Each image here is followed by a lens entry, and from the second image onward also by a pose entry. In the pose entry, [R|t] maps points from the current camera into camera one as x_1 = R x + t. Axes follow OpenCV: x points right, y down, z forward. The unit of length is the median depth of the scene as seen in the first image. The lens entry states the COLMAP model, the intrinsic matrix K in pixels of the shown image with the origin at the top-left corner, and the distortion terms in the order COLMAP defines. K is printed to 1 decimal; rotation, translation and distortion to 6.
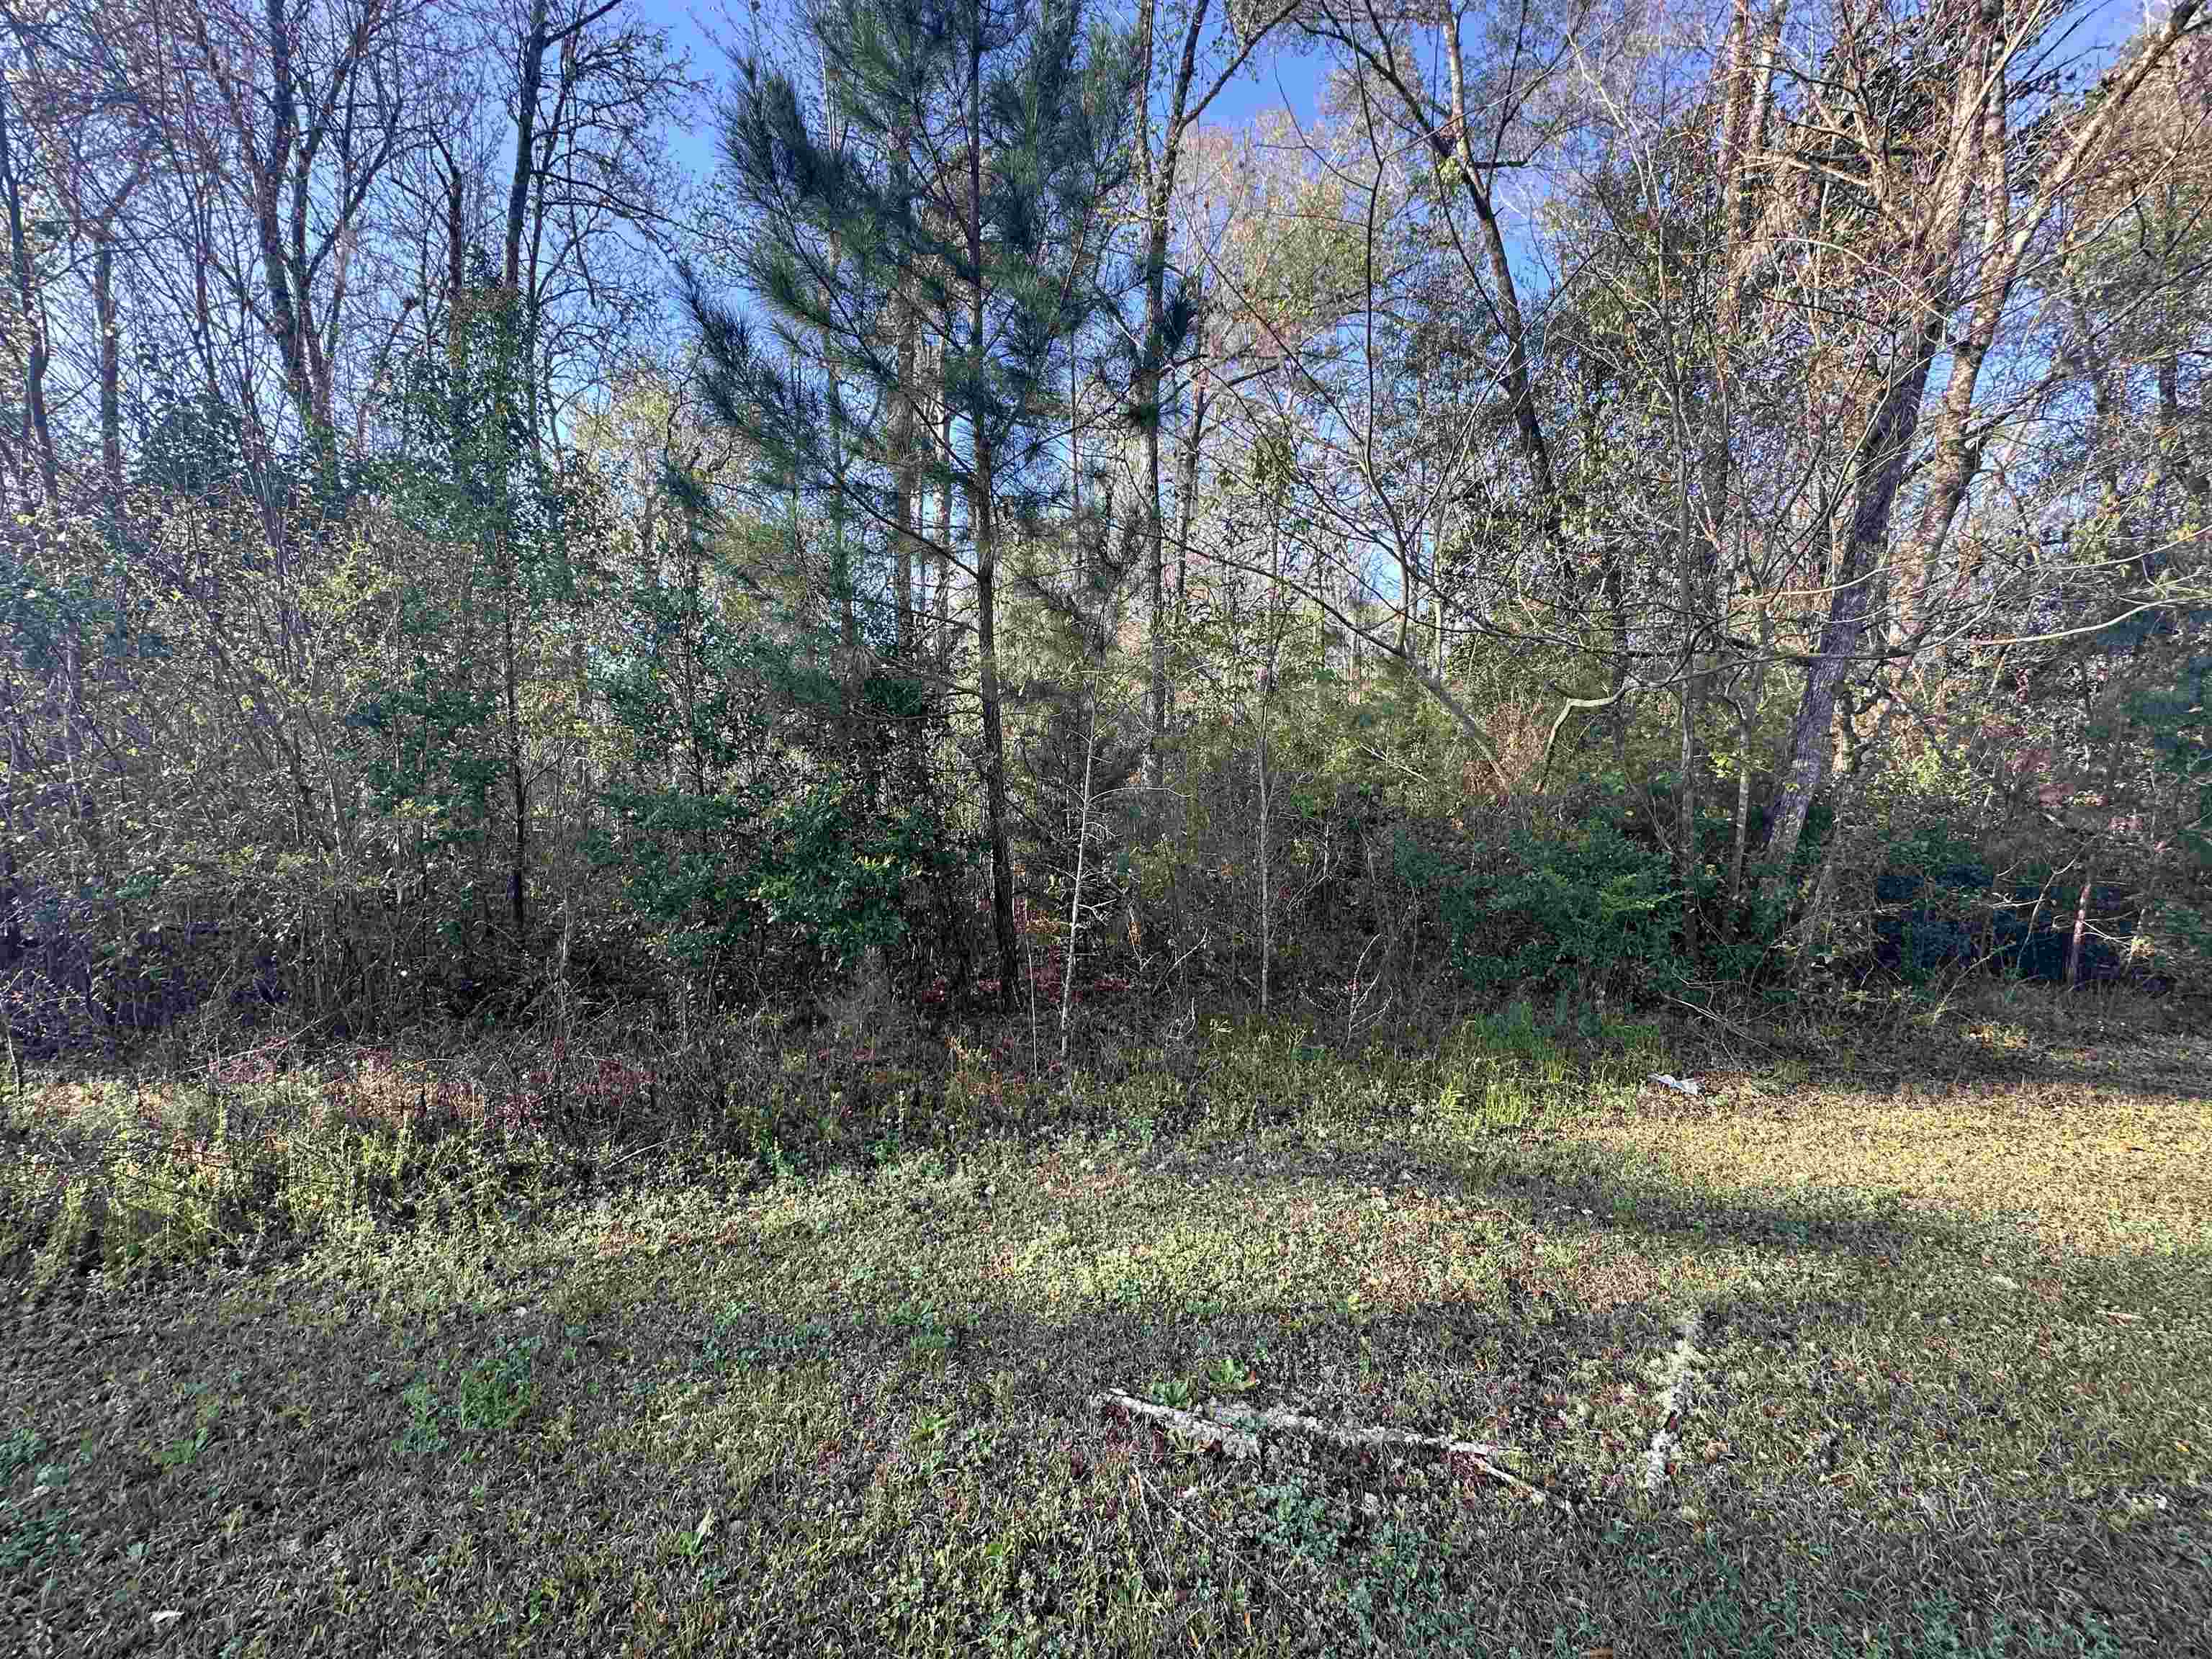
lens RADIAL K [[883.7, 0, 1106.0], [0, 883.7, 829.5], [0, 0, 1]] dist [-0.001907, 0.000390]
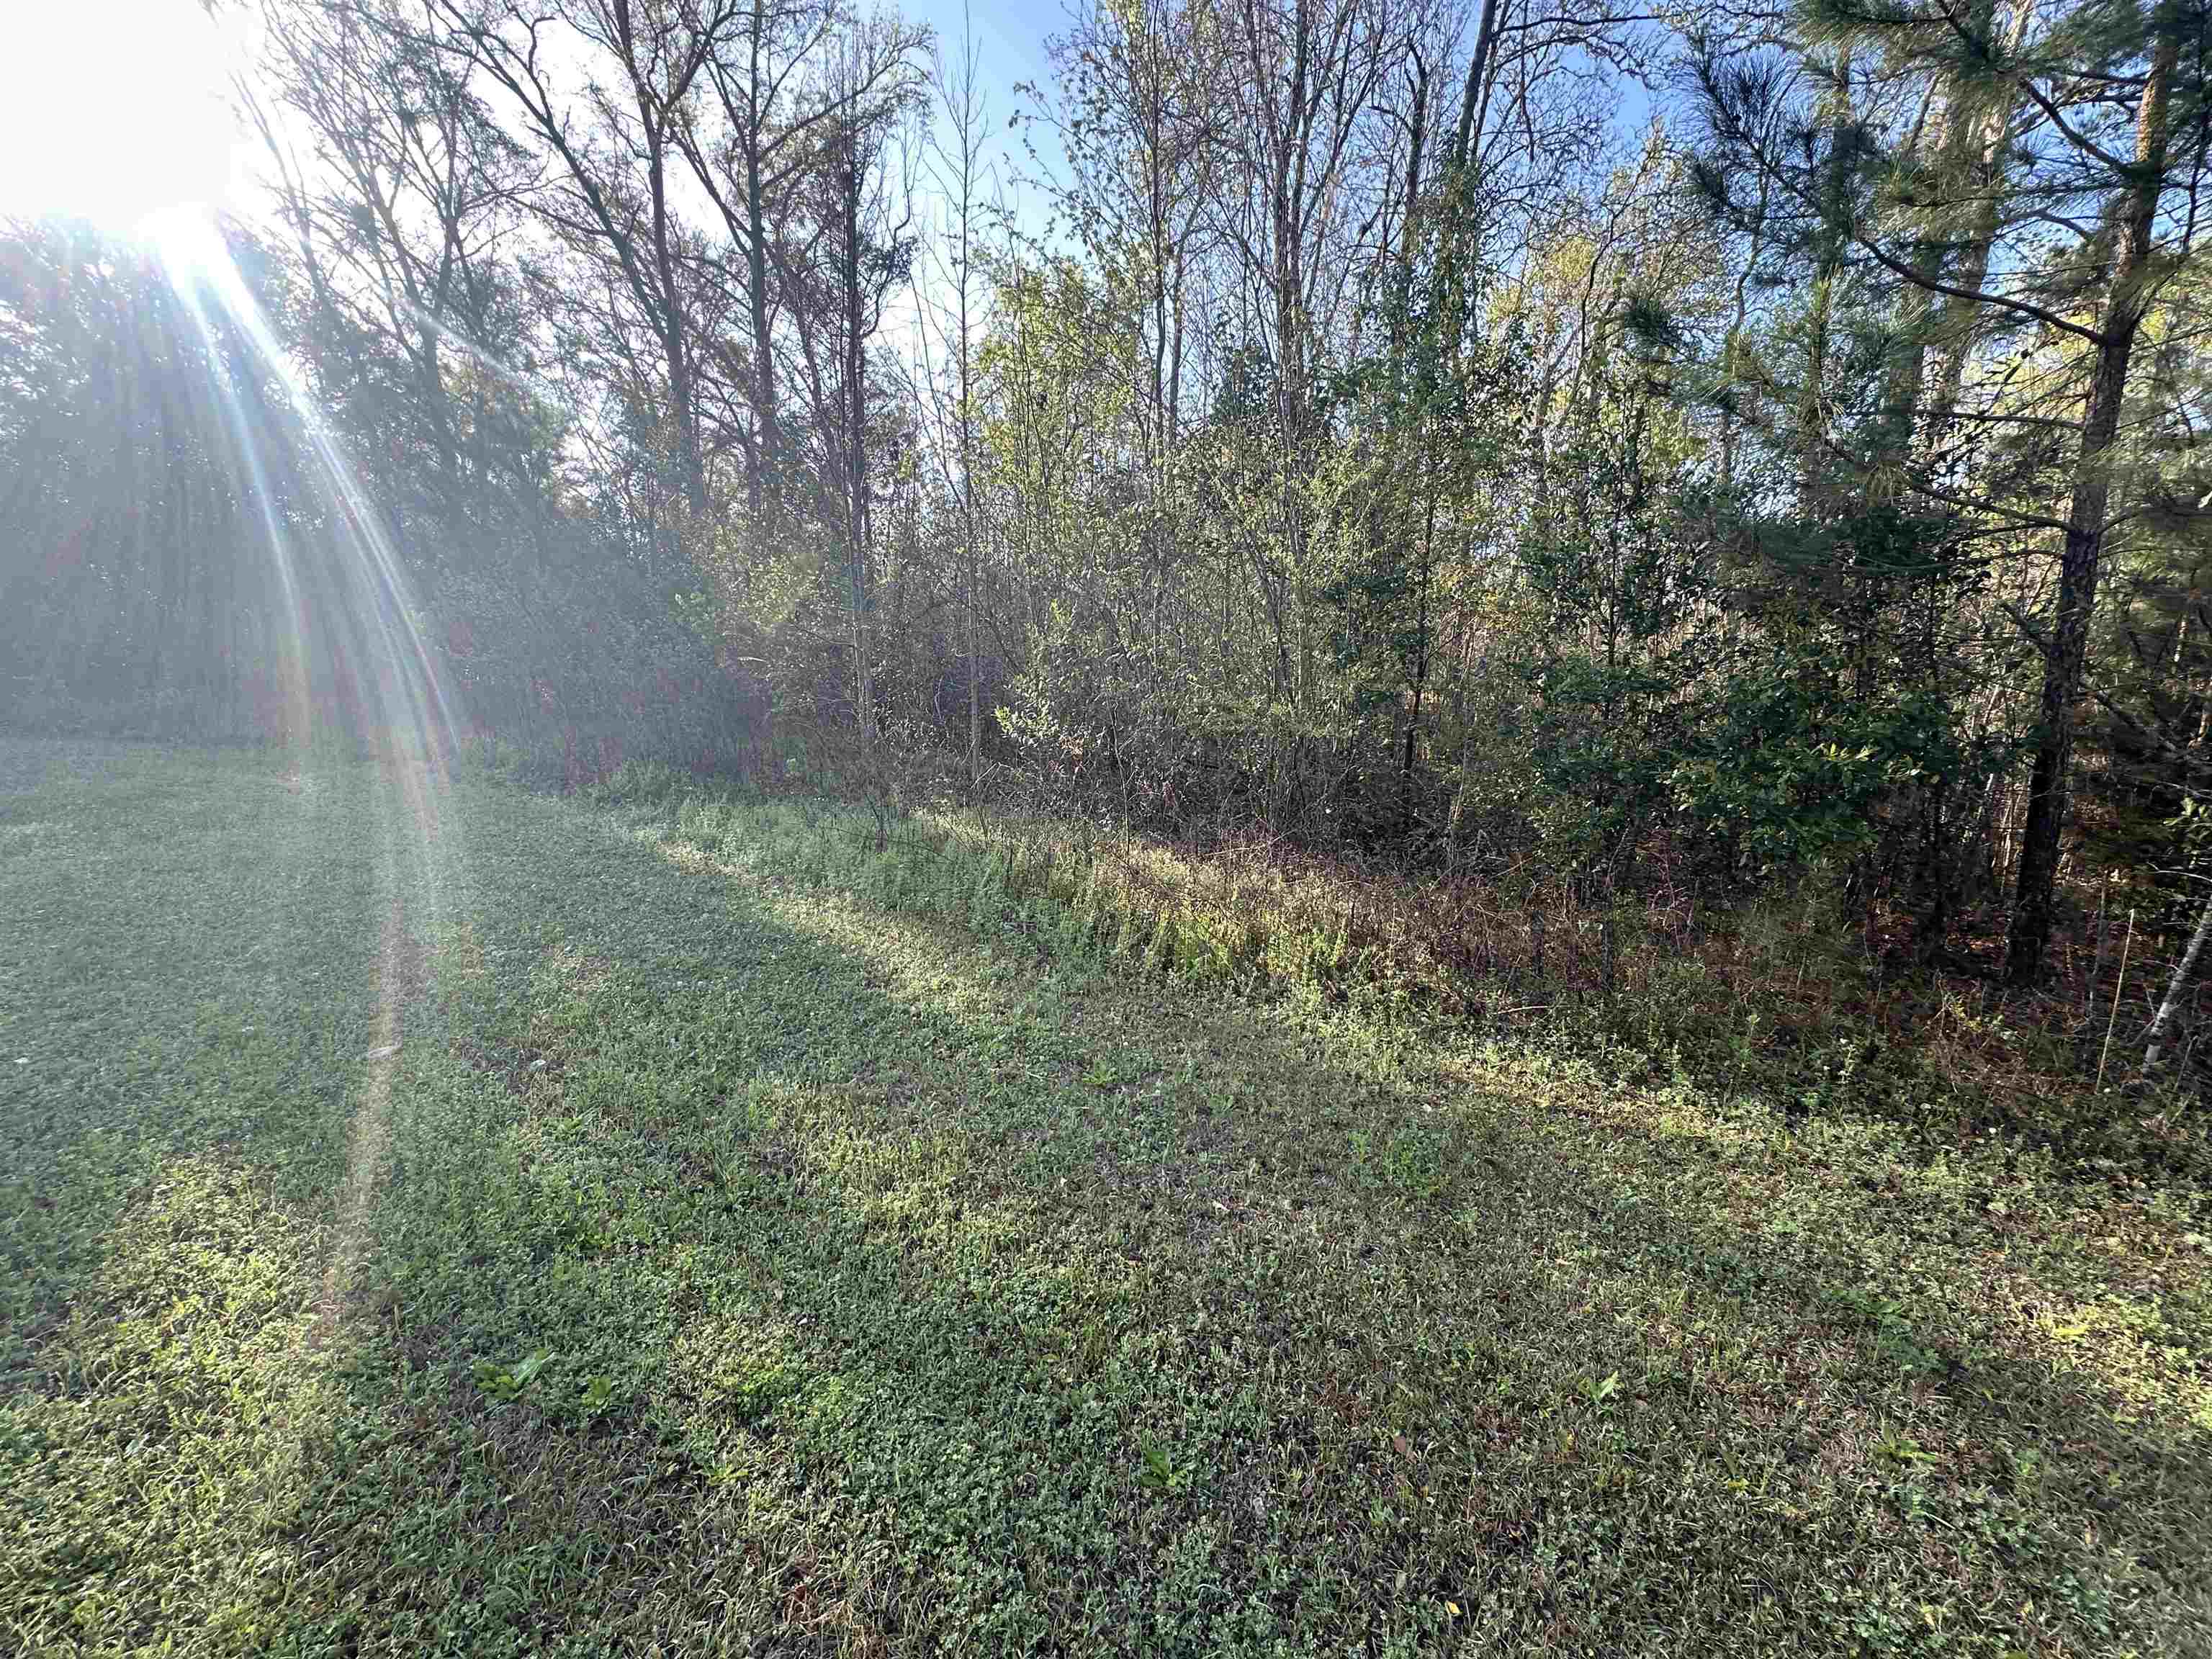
lens RADIAL K [[883.7, 0, 1106.0], [0, 883.7, 829.5], [0, 0, 1]] dist [-0.000368, 0.000458]
pose [[0.628258, 0.158053, -0.761781, -0.084428], [-0.062321, 0.986225, 0.153222, 0.032217], [0.775505, -0.048788, 0.629454, -0.016720]]
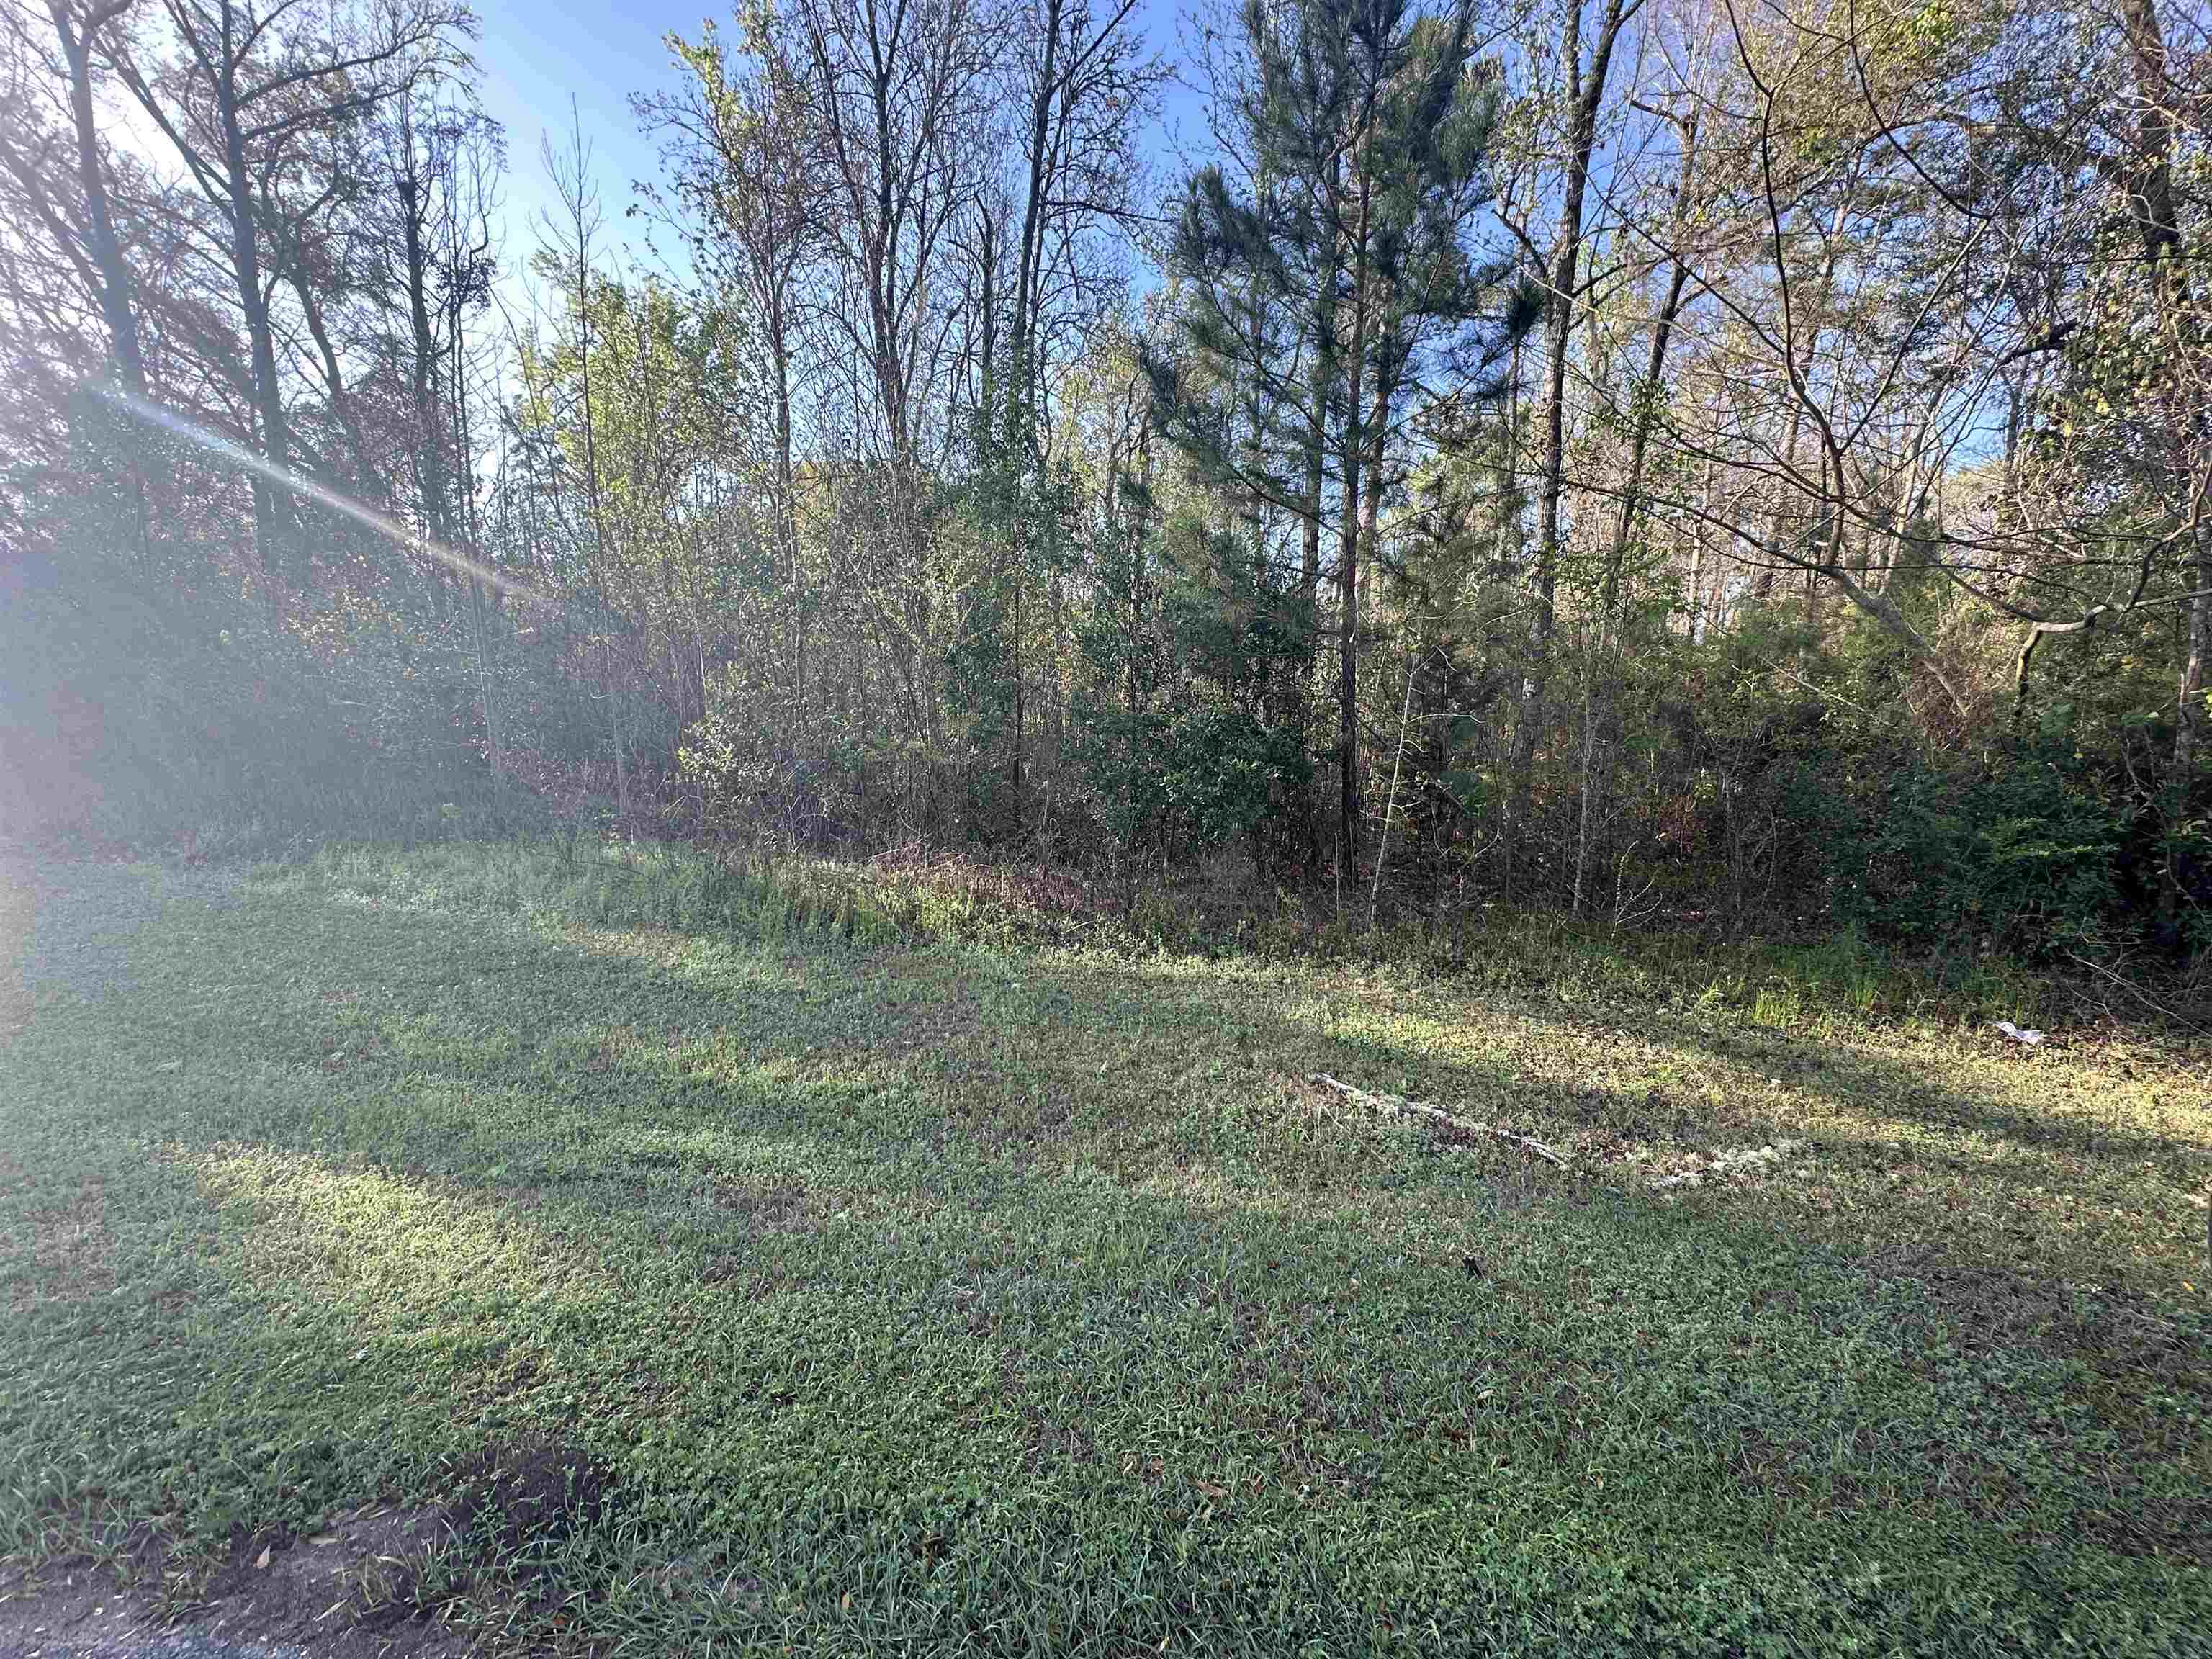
lens RADIAL K [[883.7, 0, 1106.0], [0, 883.7, 829.5], [0, 0, 1]] dist [-0.000368, 0.000458]
pose [[0.888863, 0.084160, -0.450378, 0.245185], [-0.041070, 0.993663, 0.104625, 0.005012], [0.456329, -0.074500, 0.886687, -0.447565]]
